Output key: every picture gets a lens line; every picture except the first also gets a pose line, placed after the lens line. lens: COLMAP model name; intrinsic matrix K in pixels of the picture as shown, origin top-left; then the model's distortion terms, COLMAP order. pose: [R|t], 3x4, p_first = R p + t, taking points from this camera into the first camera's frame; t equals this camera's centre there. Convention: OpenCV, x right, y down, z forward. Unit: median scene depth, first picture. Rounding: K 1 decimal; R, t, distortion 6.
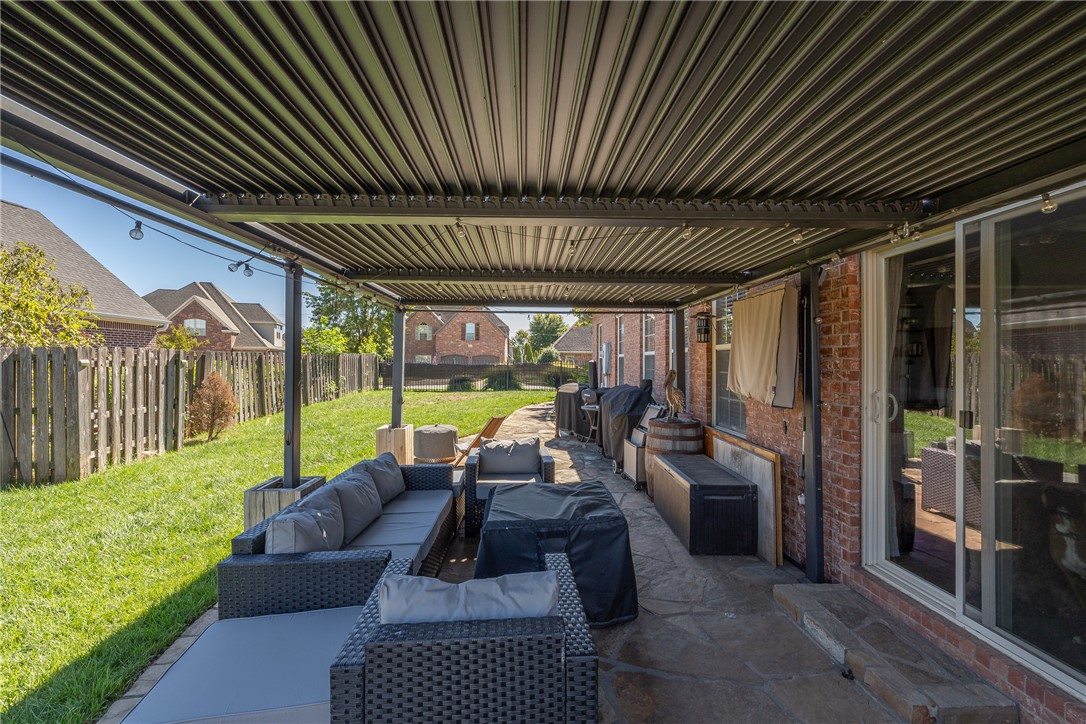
lens RADIAL K [[468.8, 0, 558.9], [0, 468.8, 358.2], [0, 0, 1]] dist [0.005074, -0.000991]
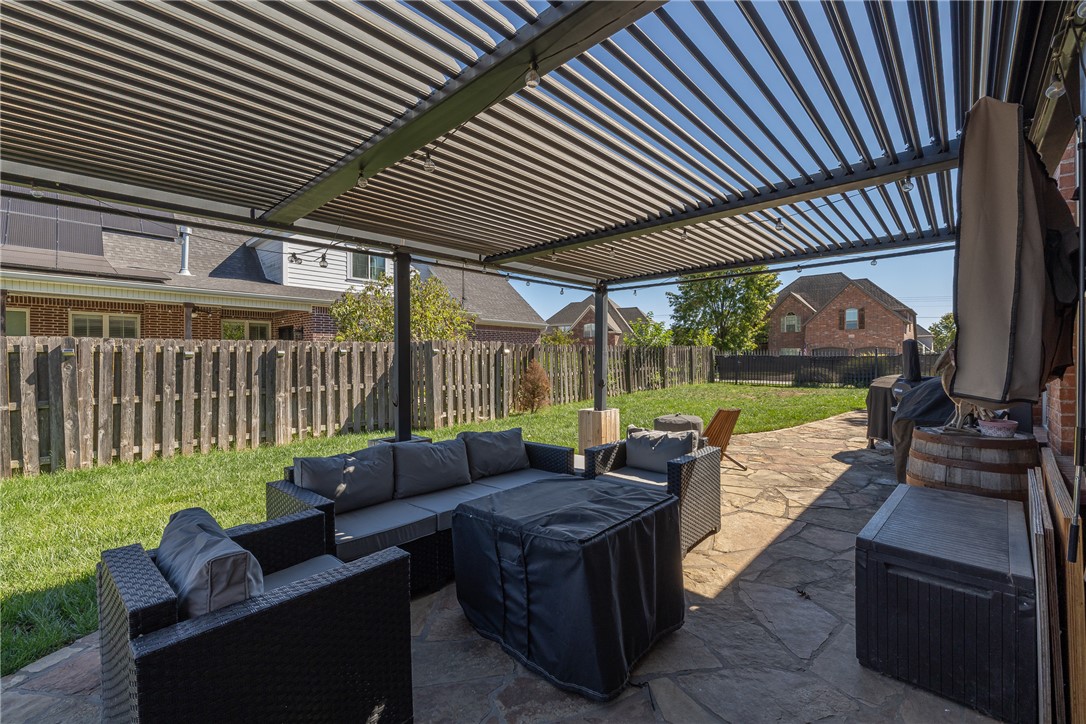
lens RADIAL K [[468.8, 0, 559.4], [0, 468.8, 362.2], [0, 0, 1]] dist [0.005074, -0.000991]
pose [[0.696298, -0.004452, -0.717739, 0.265556], [0.013781, 0.999879, 0.007167, 0.033966], [0.717620, -0.014882, 0.696276, 0.226233]]
